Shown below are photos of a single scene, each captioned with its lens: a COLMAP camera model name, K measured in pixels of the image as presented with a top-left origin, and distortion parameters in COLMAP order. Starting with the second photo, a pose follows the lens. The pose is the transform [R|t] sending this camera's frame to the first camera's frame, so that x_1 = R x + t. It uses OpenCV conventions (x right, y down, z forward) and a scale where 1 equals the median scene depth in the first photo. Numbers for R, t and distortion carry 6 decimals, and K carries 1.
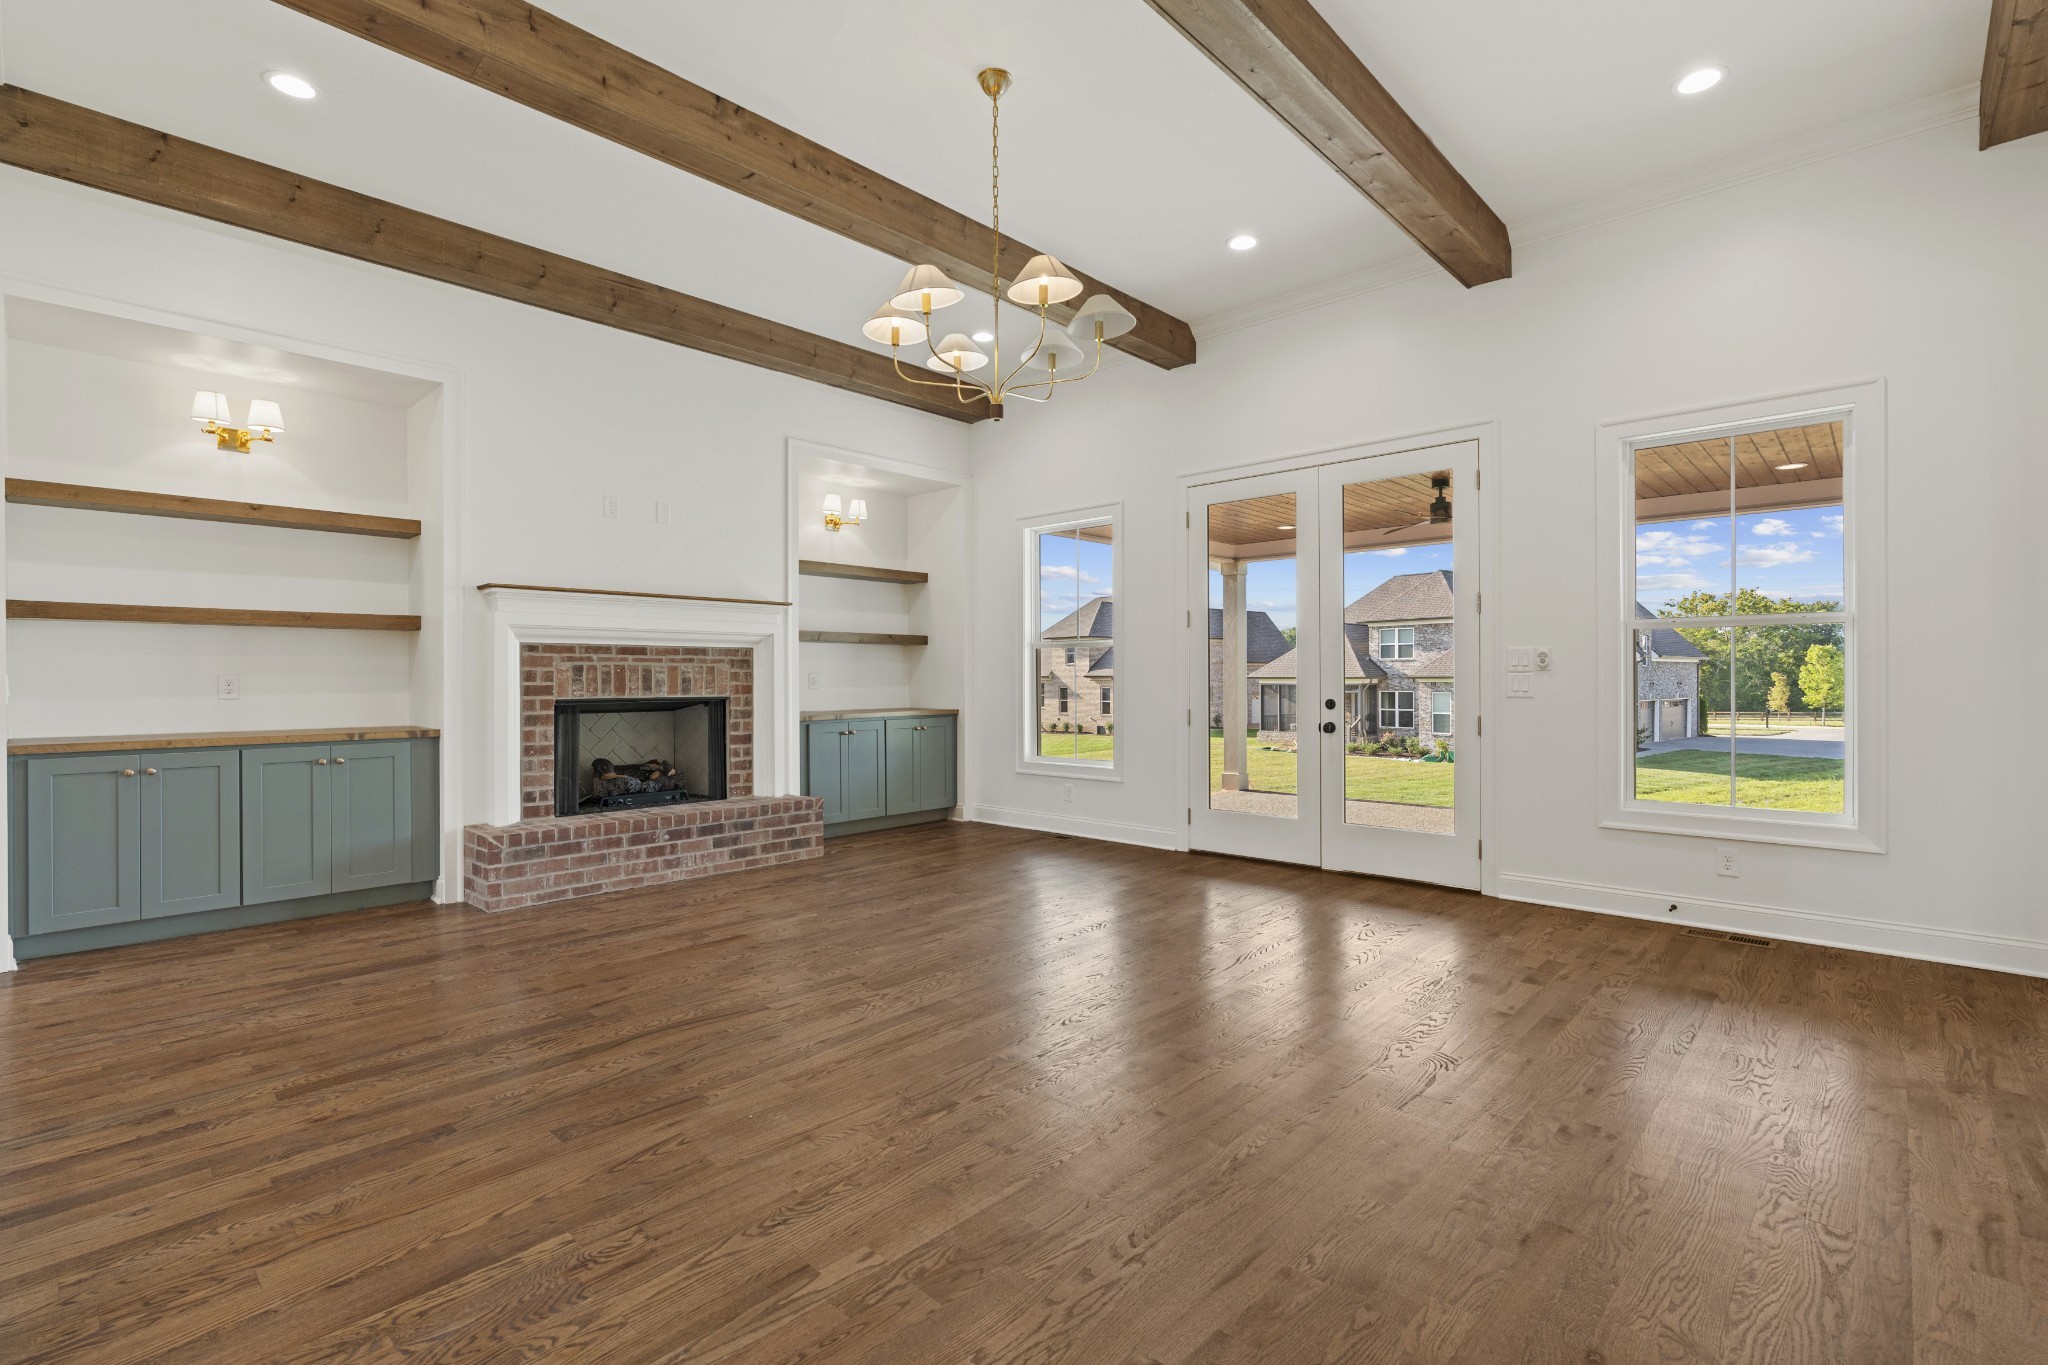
lens RADIAL K [[929.4, 0, 1022.3], [0, 929.4, 683.1], [0, 0, 1]] dist [-0.012447, 0.005094]
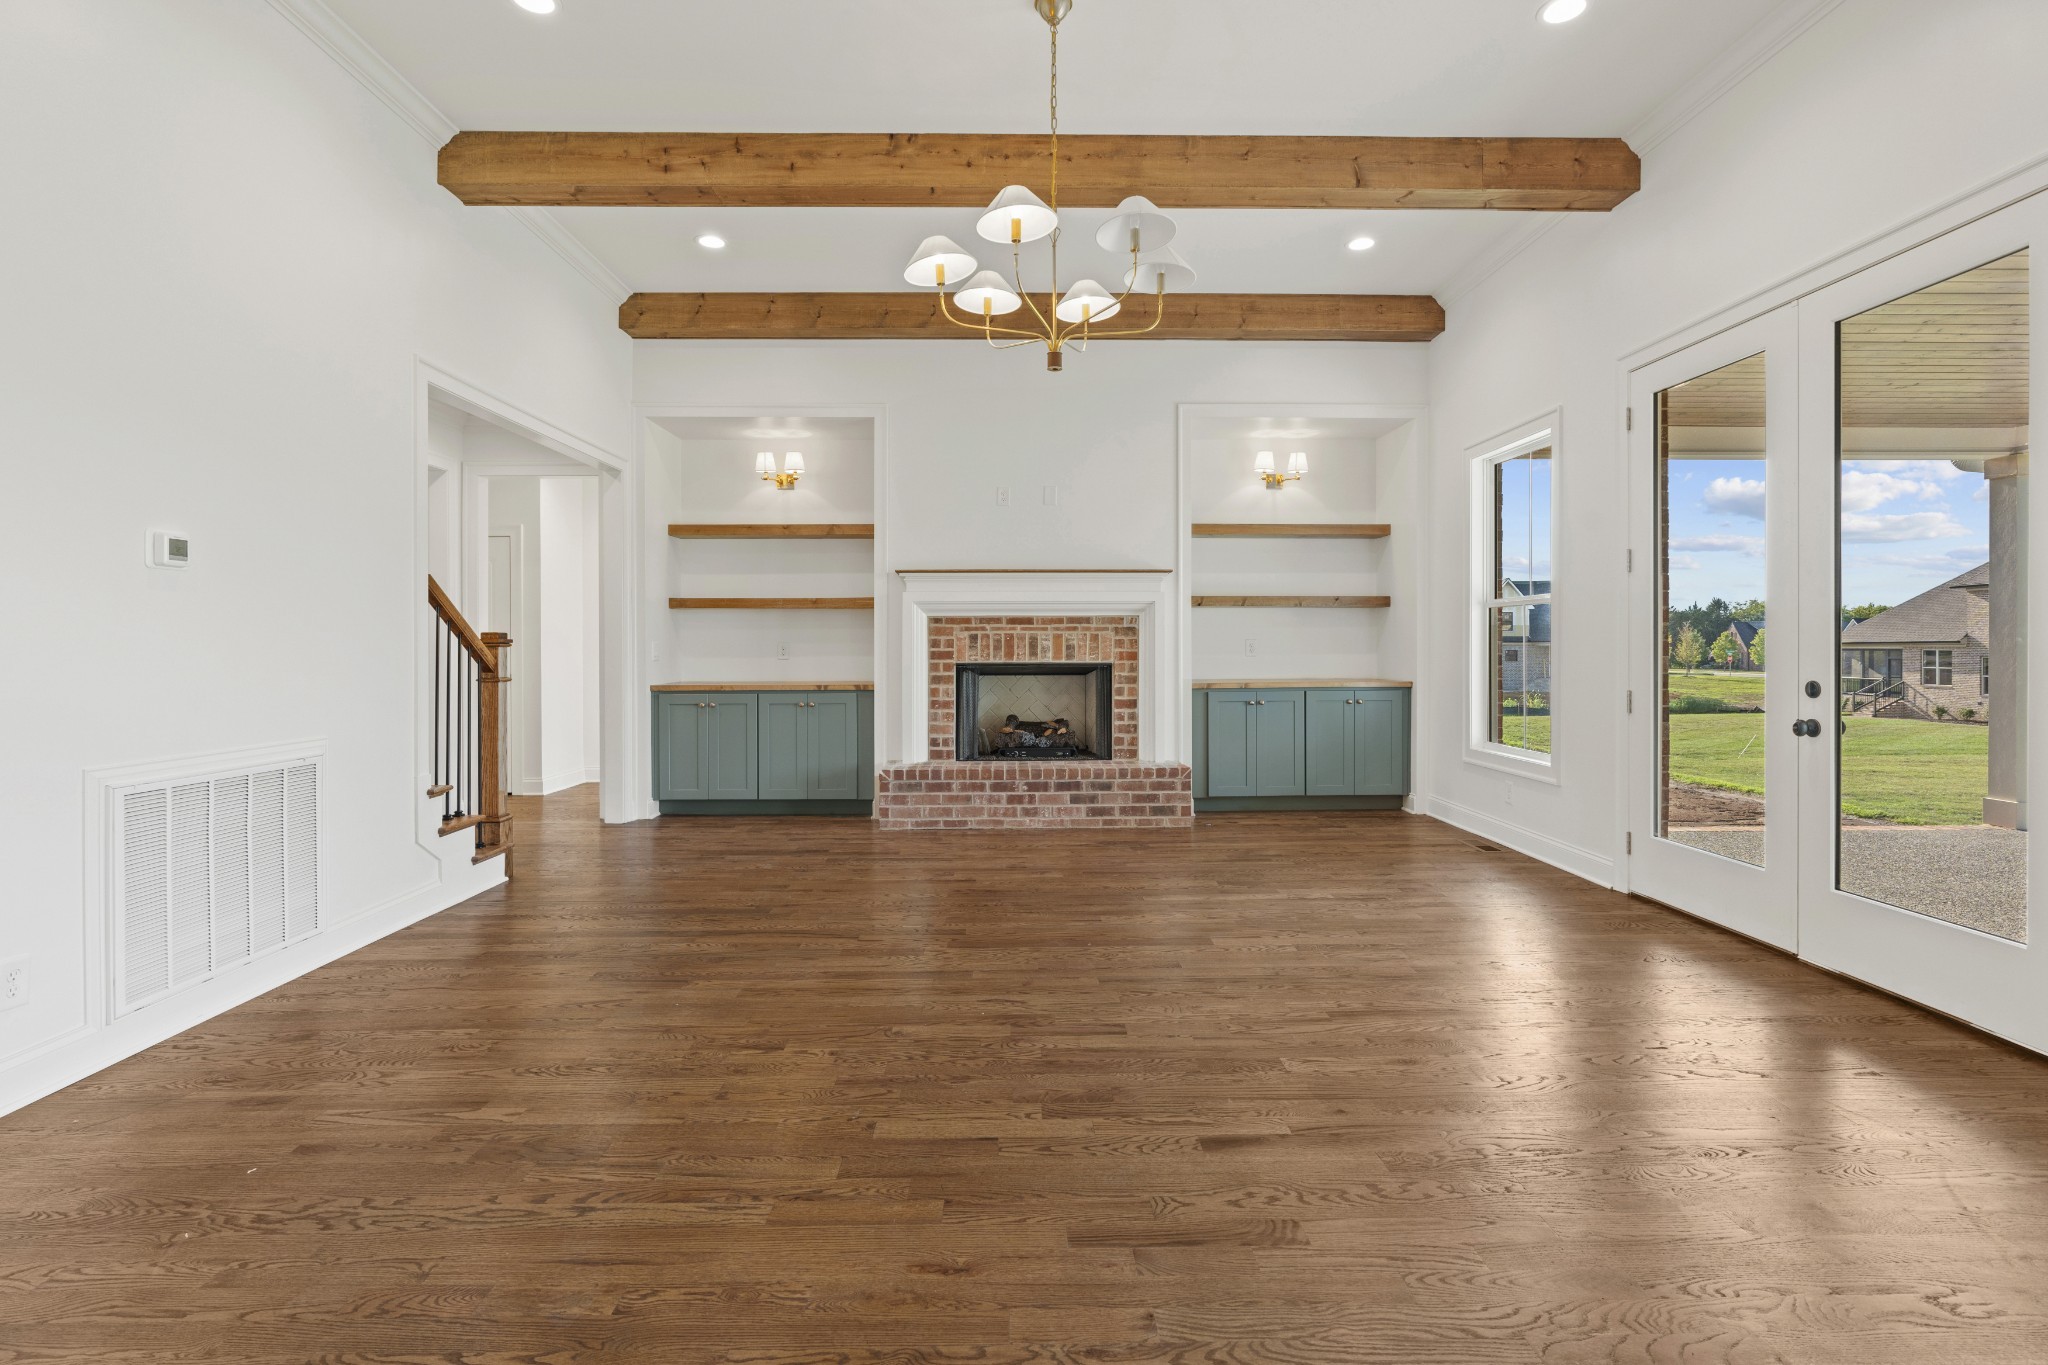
lens RADIAL K [[929.4, 0, 1024.2], [0, 929.4, 654.3], [0, 0, 1]] dist [-0.012447, 0.005094]
pose [[0.697701, 0.007867, -0.716346, 0.397044], [-0.003841, 0.999966, 0.007241, -0.002318], [0.716379, -0.002300, 0.697708, 0.209872]]
